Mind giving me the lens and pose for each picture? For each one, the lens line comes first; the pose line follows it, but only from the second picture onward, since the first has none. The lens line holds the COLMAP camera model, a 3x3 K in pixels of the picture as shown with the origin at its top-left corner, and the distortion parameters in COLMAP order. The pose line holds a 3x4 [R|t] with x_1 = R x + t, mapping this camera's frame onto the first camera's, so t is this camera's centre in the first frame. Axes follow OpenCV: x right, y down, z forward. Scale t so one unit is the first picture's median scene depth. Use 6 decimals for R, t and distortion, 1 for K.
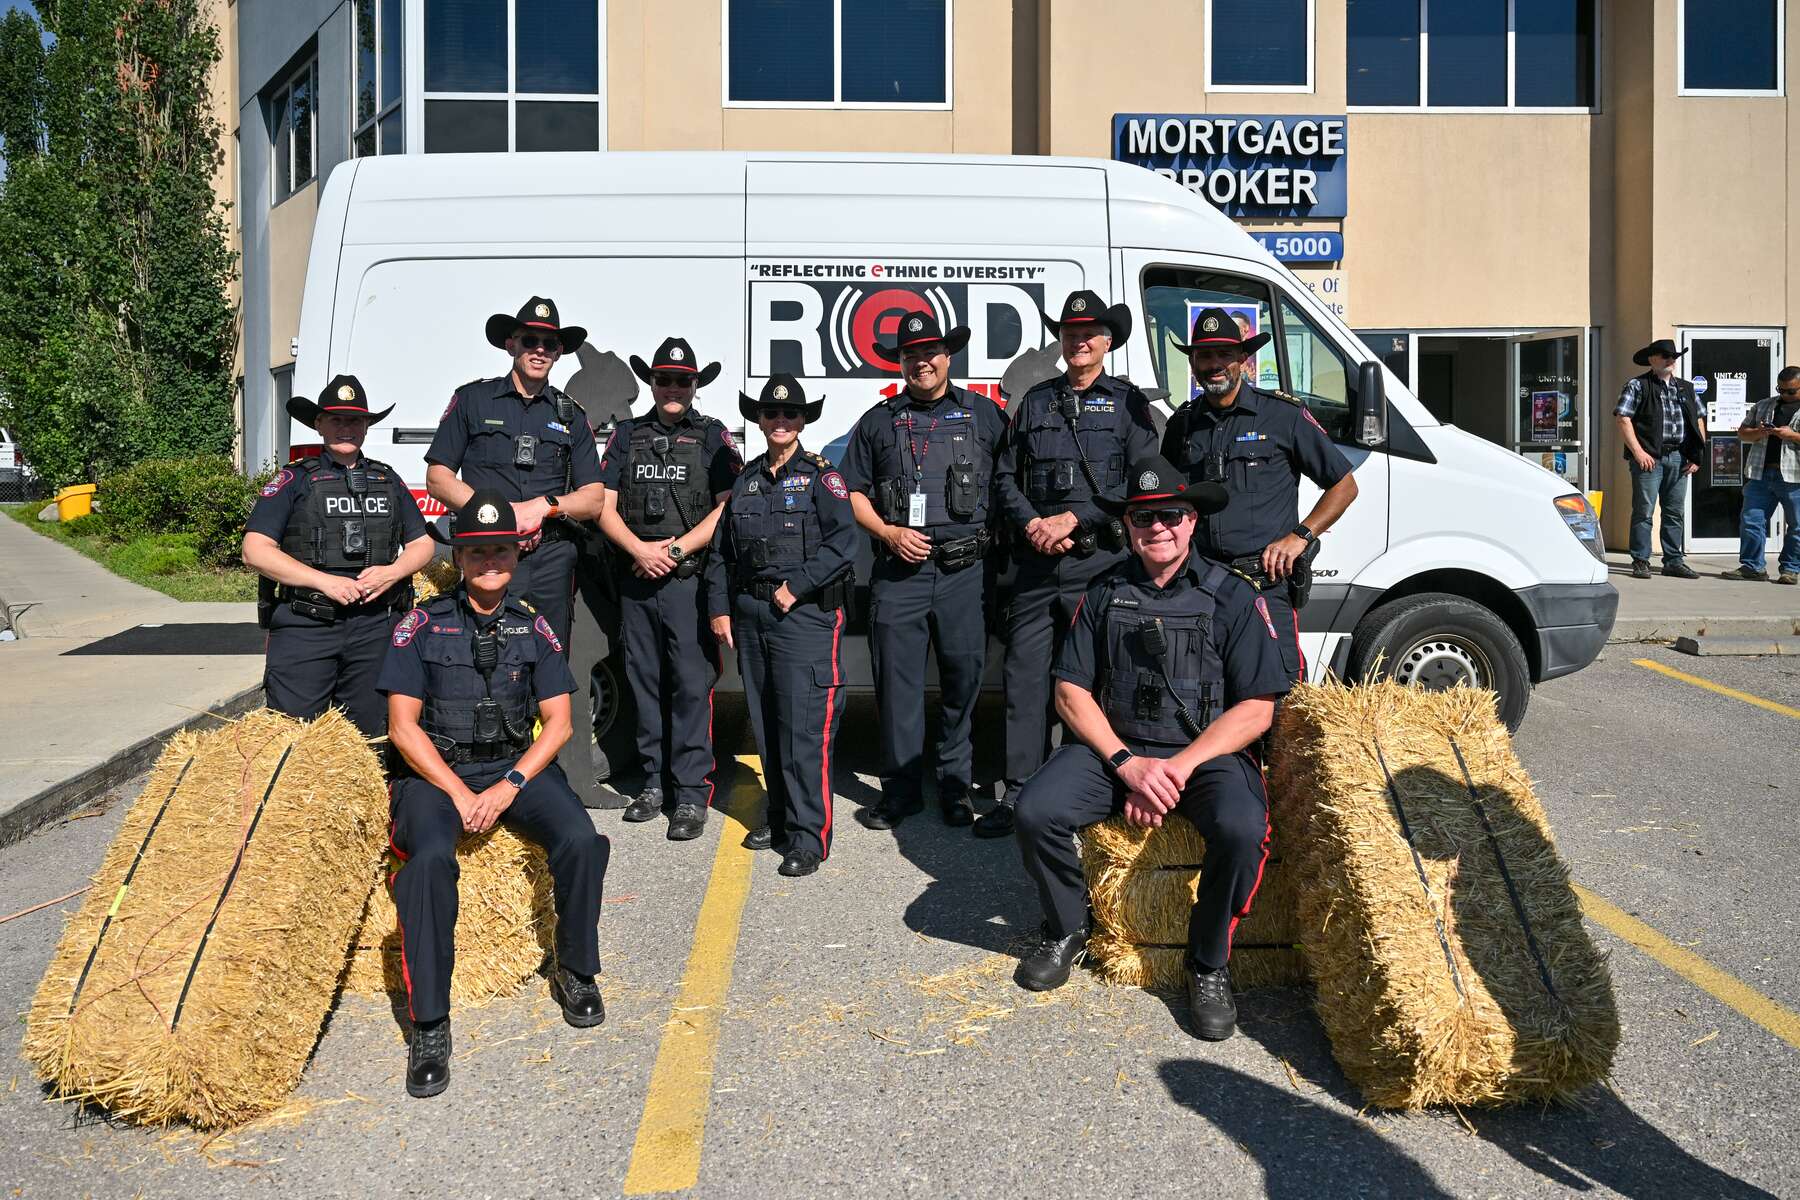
lens RADIAL K [[1302.1, 0, 890.5], [0, 1302.1, 478.5], [0, 0, 1]] dist [-0.020225, 0.001531]
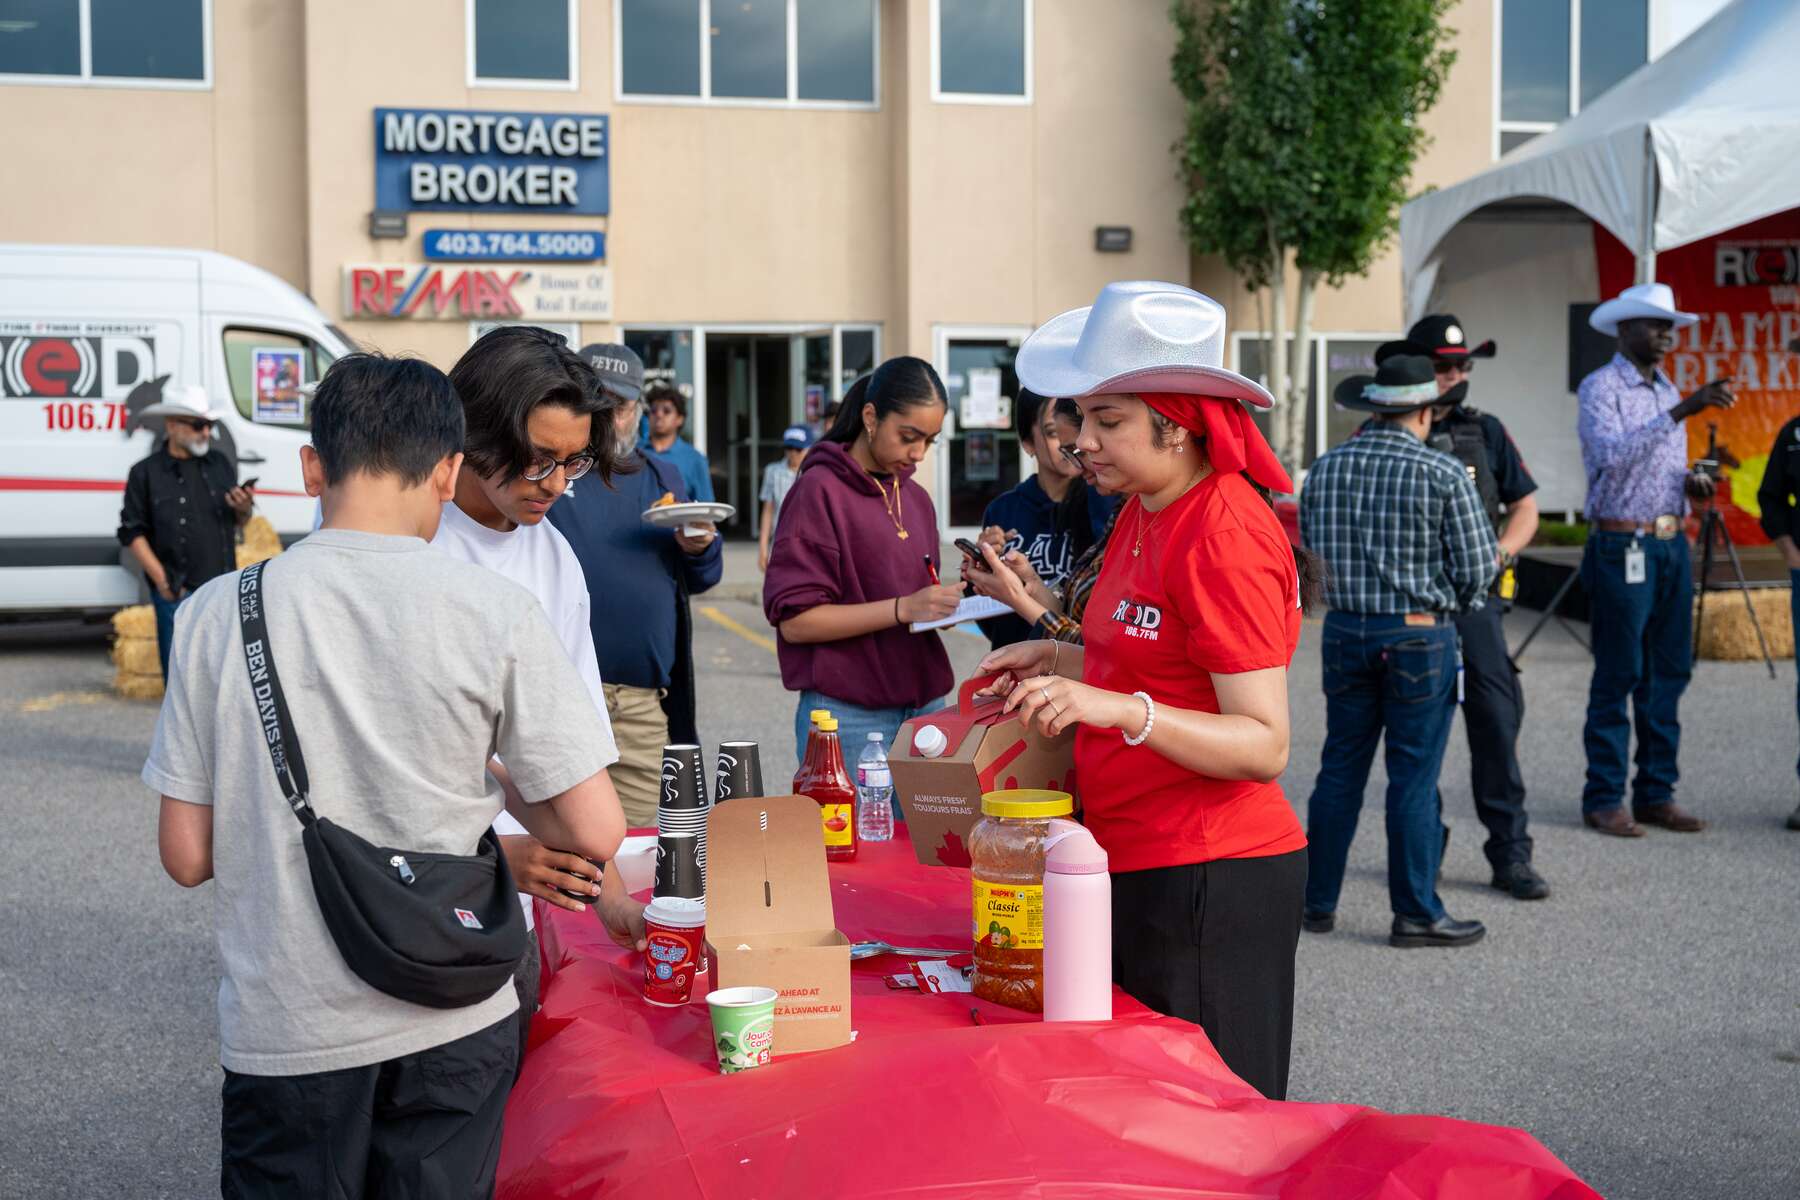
lens RADIAL K [[2301.7, 0, 846.5], [0, 2301.7, 587.6], [0, 0, 1]] dist [0.024530, 0.000000]
pose [[0.978090, -0.015073, 0.207636, 0.155312], [0.006691, 0.999136, 0.041012, 0.017829], [-0.208075, -0.038724, 0.977346, -0.825953]]
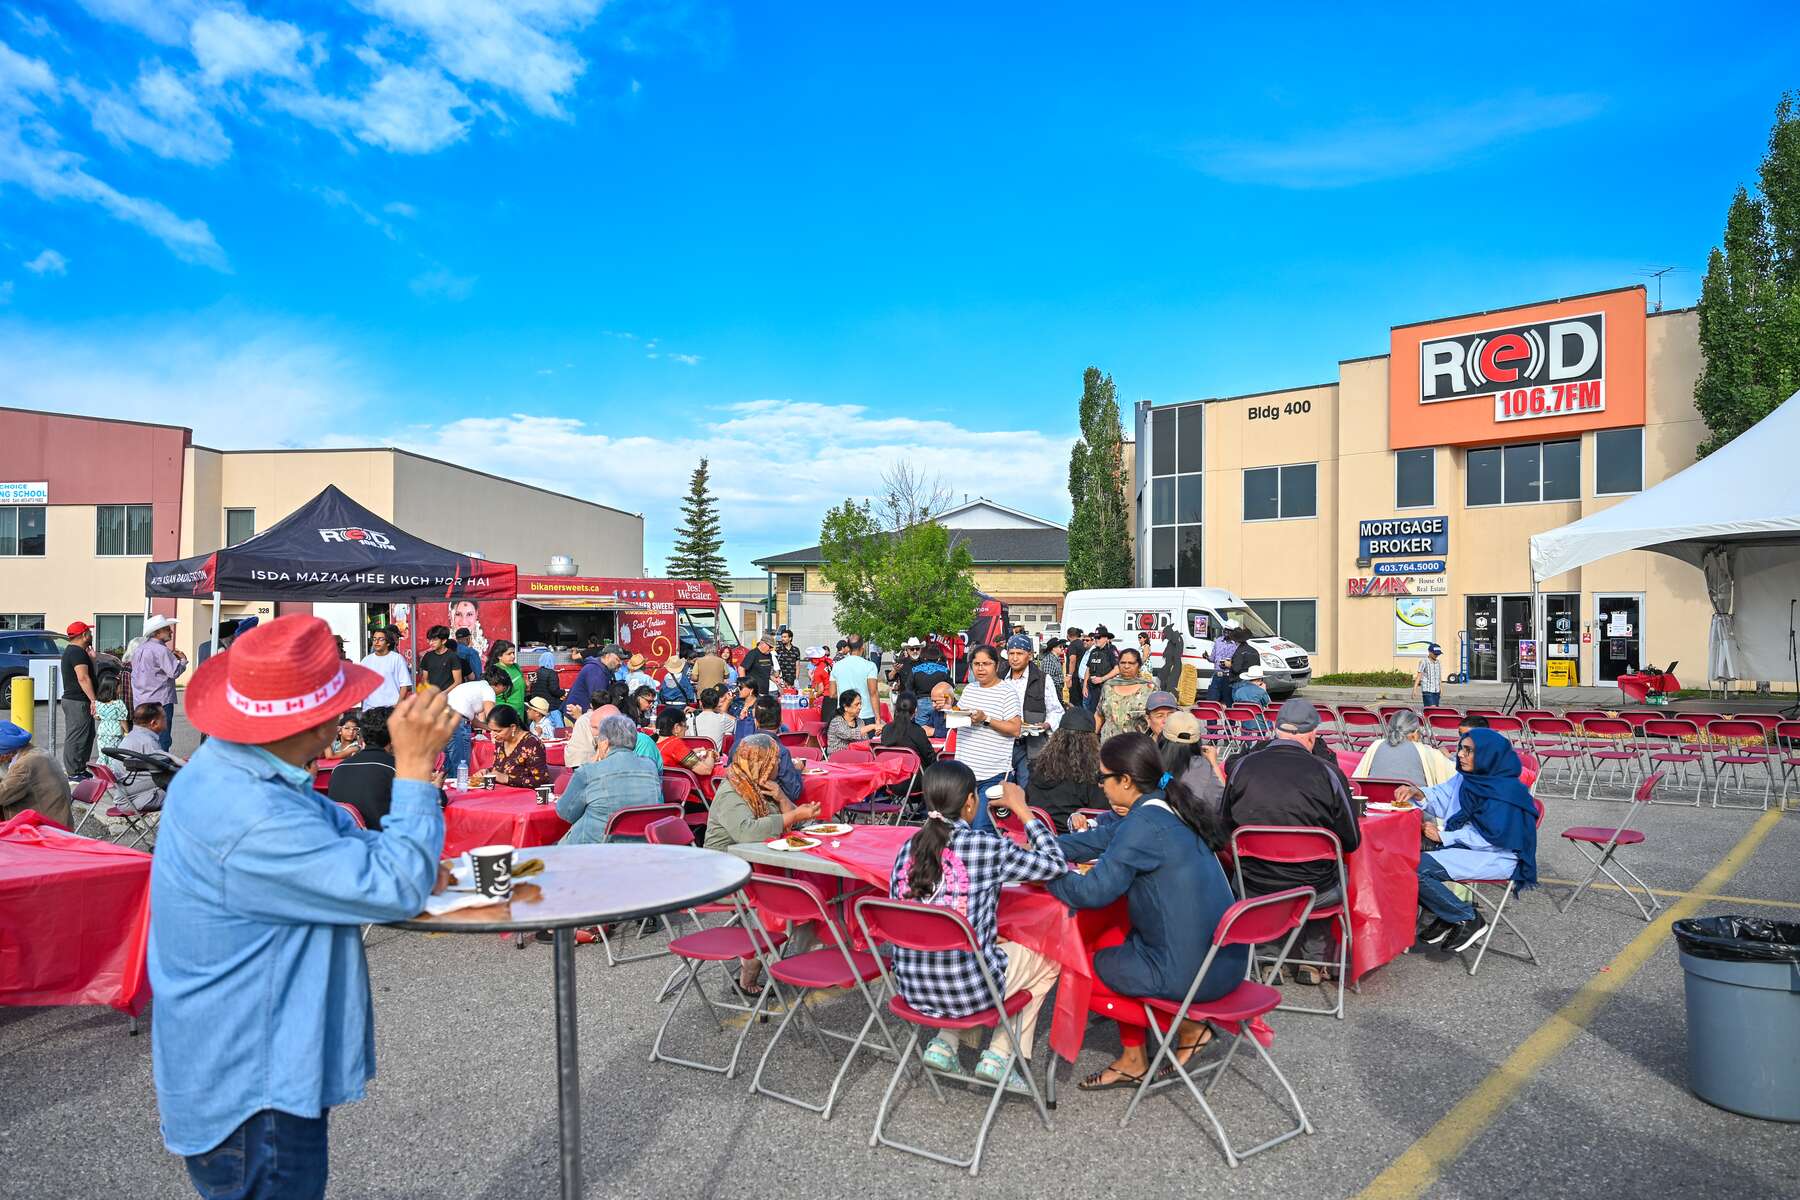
lens RADIAL K [[1178.7, 0, 909.6], [0, 1178.7, 631.2], [0, 0, 1]] dist [-0.012328, -0.005690]
pose [[0.713246, 0.006070, -0.700887, 1.269314], [-0.015836, 0.999847, -0.007456, -0.008881], [0.700734, 0.016417, 0.713233, -1.497280]]
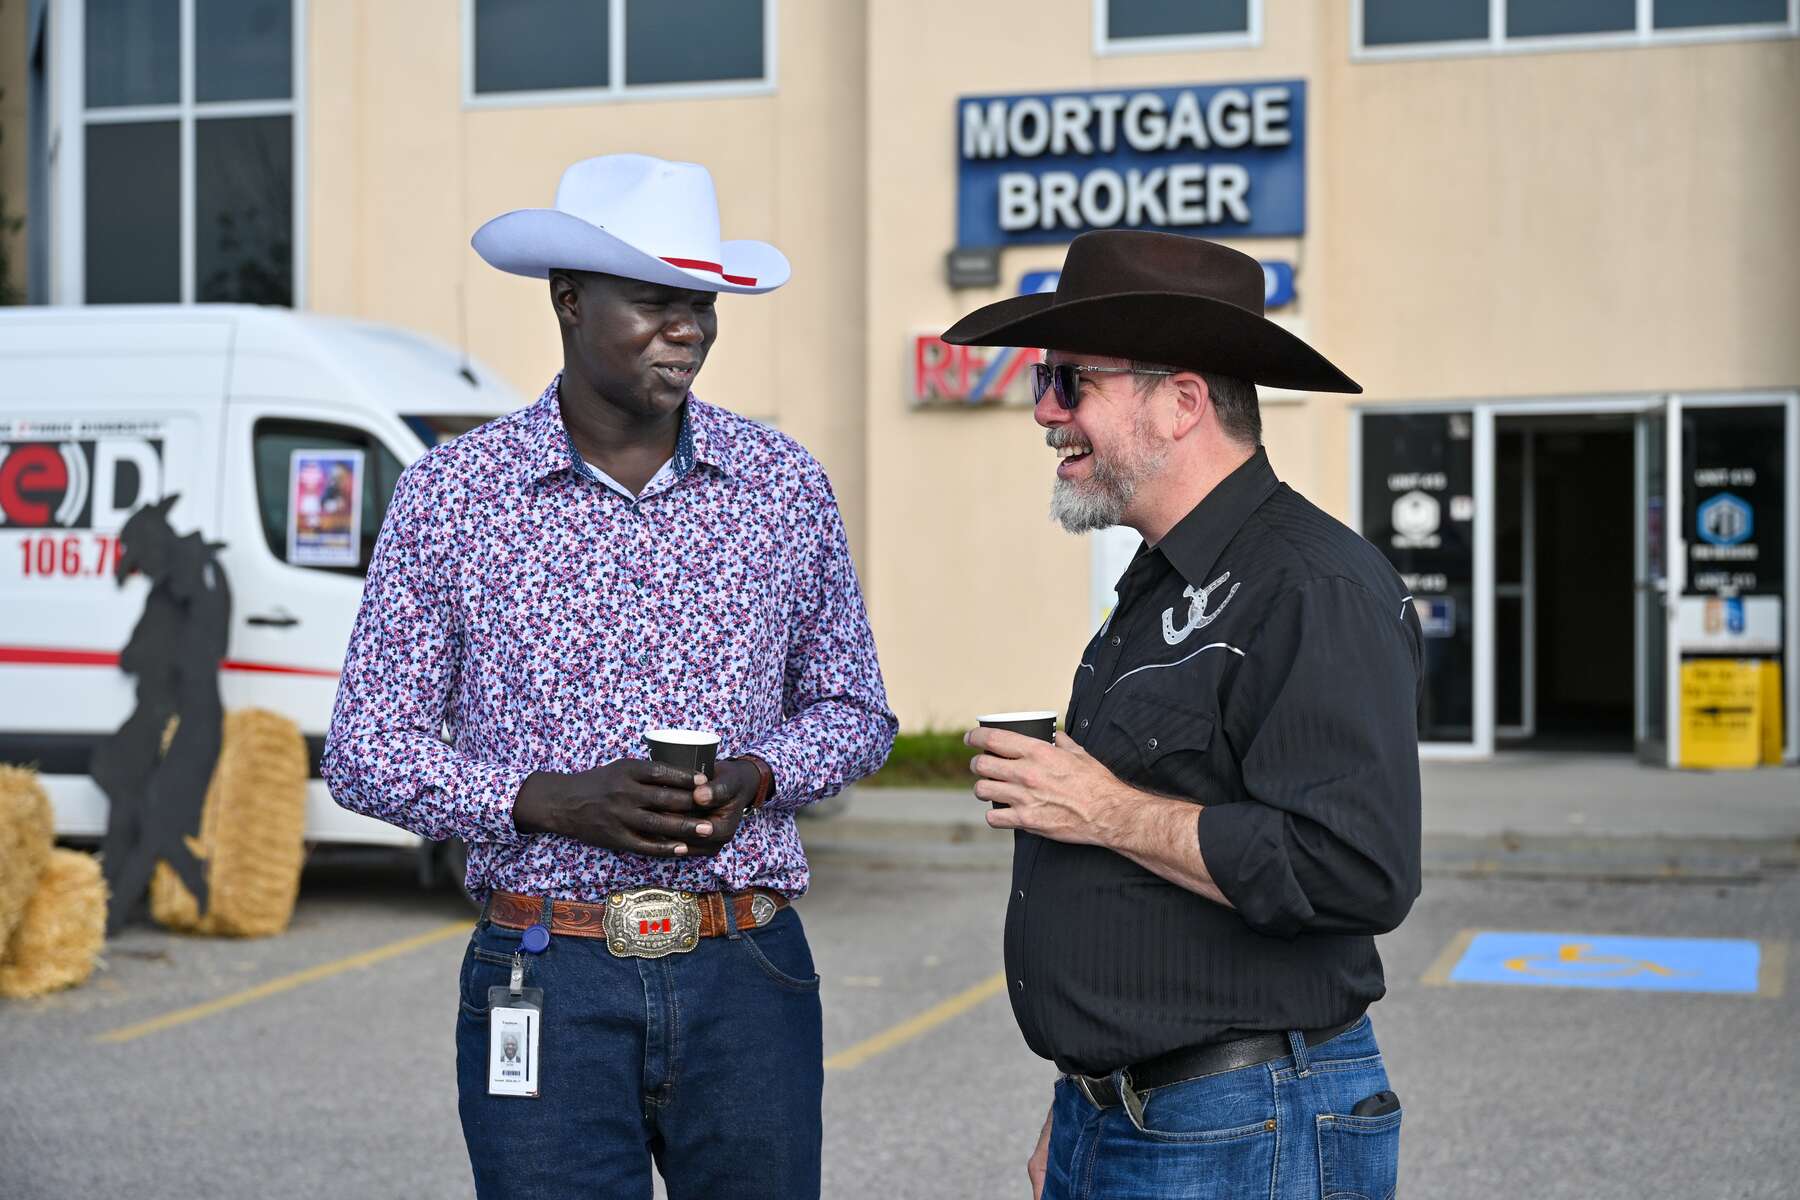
lens RADIAL K [[2945.8, 0, 896.0], [0, 2945.8, 604.5], [0, 0, 1]] dist [0.031772, 0.000000]
pose [[0.949402, 0.002754, -0.314053, 0.629145], [-0.007431, 0.999879, -0.013697, 0.004508], [0.313977, 0.015338, 0.949307, -0.463478]]
